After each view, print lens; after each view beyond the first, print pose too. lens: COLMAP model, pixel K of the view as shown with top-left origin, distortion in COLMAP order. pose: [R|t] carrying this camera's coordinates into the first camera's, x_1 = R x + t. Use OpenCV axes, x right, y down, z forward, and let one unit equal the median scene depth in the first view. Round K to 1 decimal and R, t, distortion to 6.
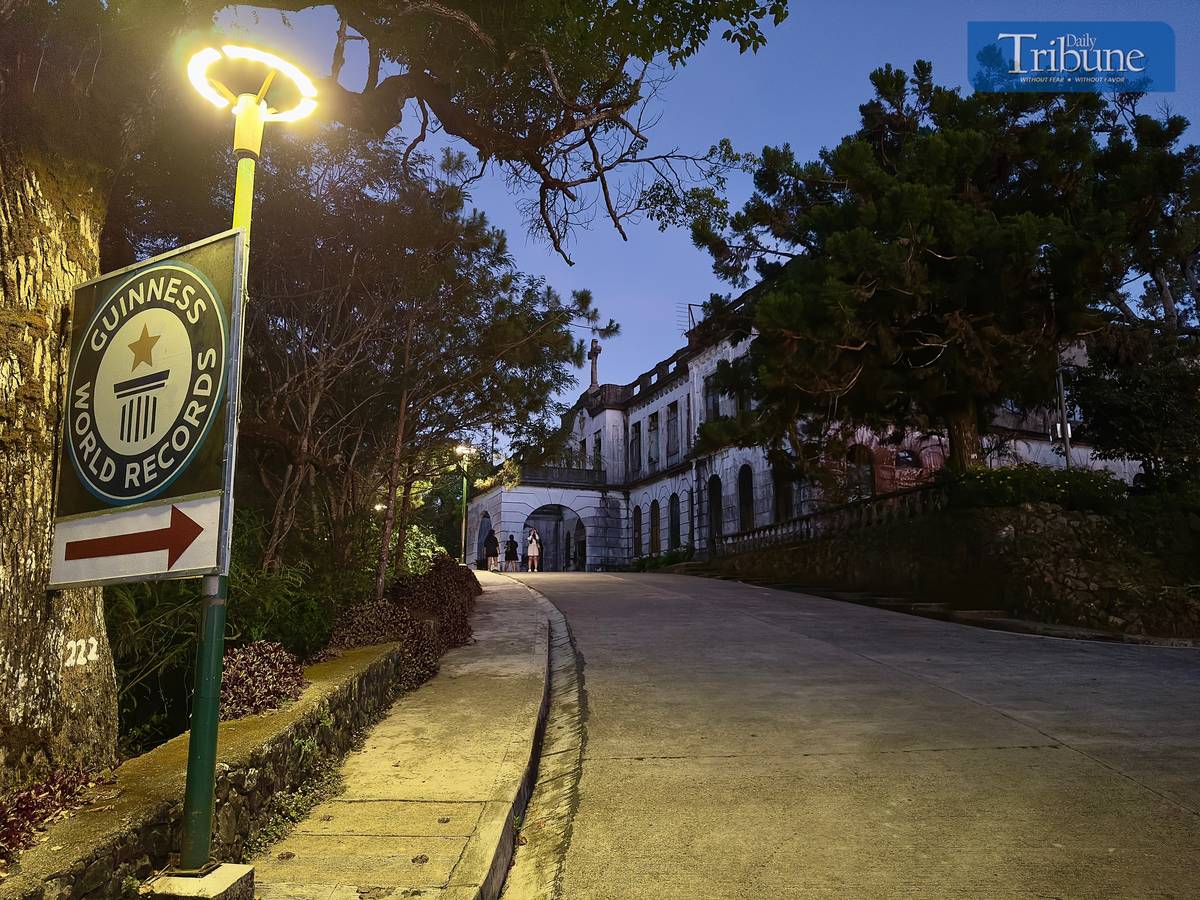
lens RADIAL K [[844.0, 0, 600.0], [0, 844.0, 450.0], [0, 0, 1]] dist [0.087622, -0.111629]
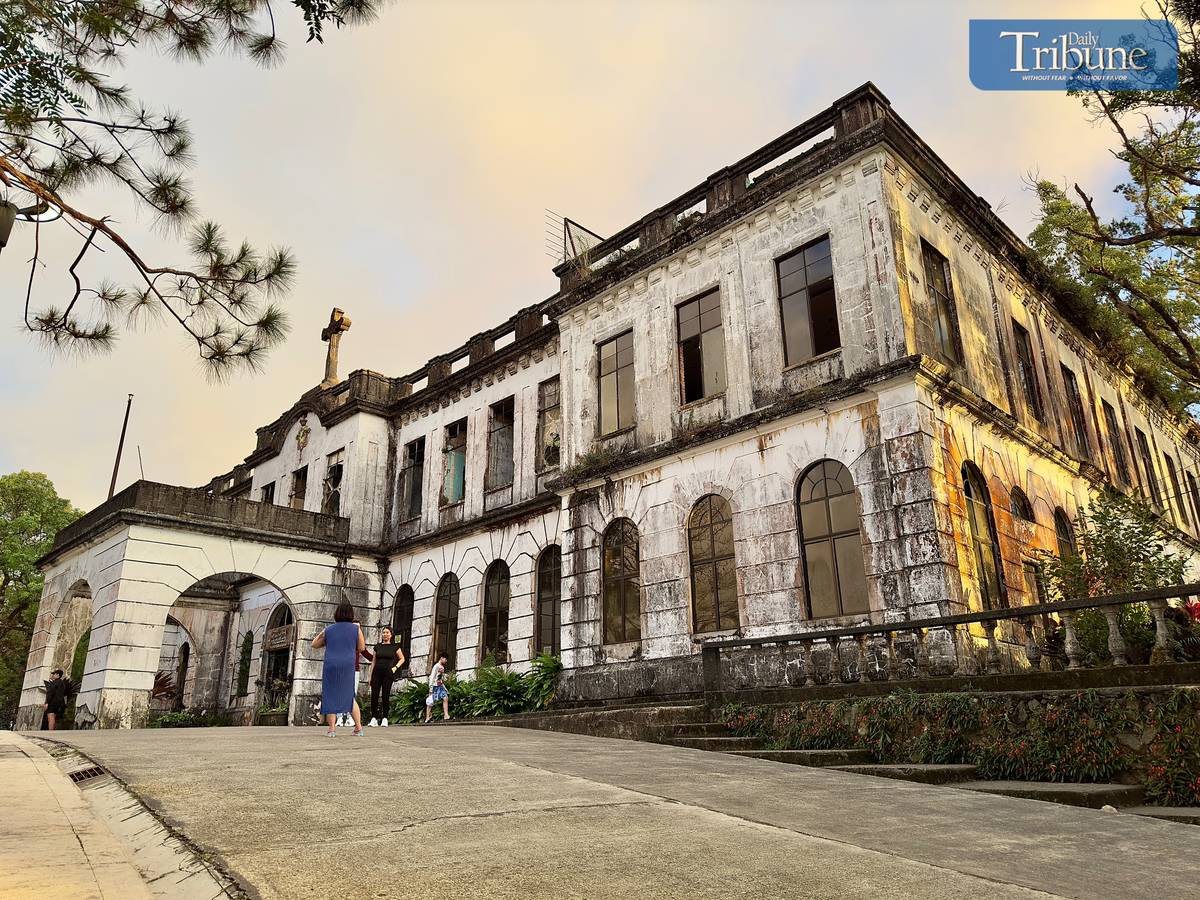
lens RADIAL K [[844.0, 0, 600.0], [0, 844.0, 450.0], [0, 0, 1]] dist [0.087622, -0.111629]
pose [[0.919525, 0.122714, 0.373383, -0.056727], [-0.070377, 0.986062, -0.150759, 0.053860], [-0.386680, 0.112349, 0.915345, 0.435167]]
